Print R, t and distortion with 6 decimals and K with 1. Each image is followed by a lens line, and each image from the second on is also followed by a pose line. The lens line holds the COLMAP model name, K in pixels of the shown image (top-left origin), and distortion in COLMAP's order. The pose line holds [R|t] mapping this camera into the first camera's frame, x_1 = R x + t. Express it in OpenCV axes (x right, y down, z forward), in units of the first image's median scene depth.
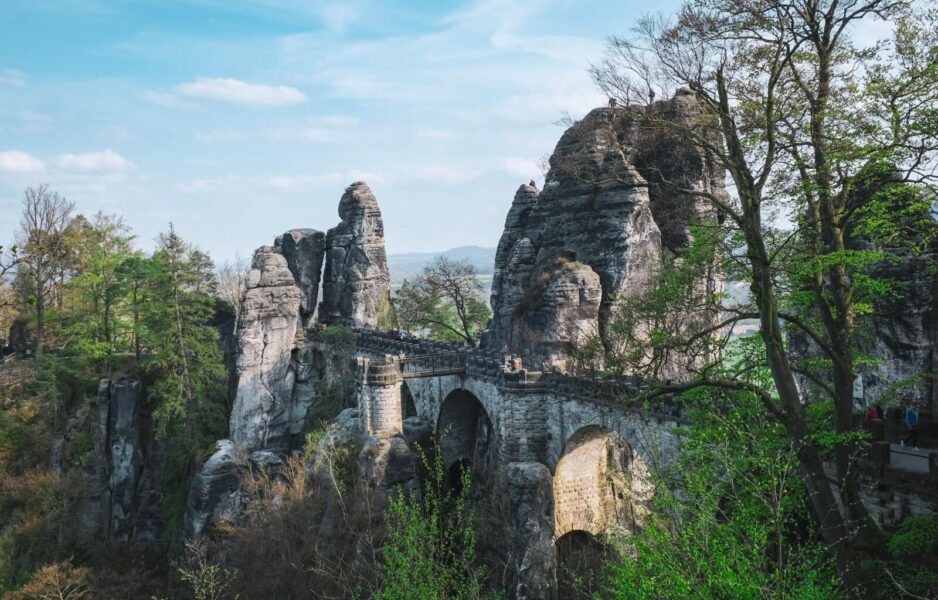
lens RADIAL K [[837.2, 0, 469.1], [0, 837.2, 338.1], [0, 0, 1]] dist [-0.011366, -0.008986]
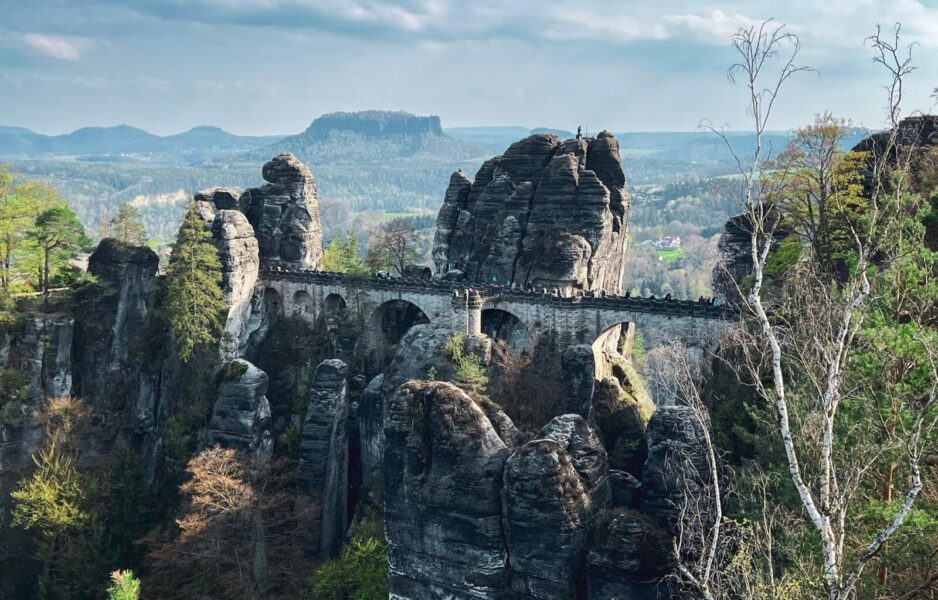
lens RADIAL K [[837.2, 0, 469.1], [0, 837.2, 338.1], [0, 0, 1]] dist [-0.011366, -0.008986]
pose [[0.879329, -0.054721, 0.473060, -0.544669], [0.013049, 0.995772, 0.090931, -0.021466], [-0.476036, -0.073785, 0.876325, -0.279803]]
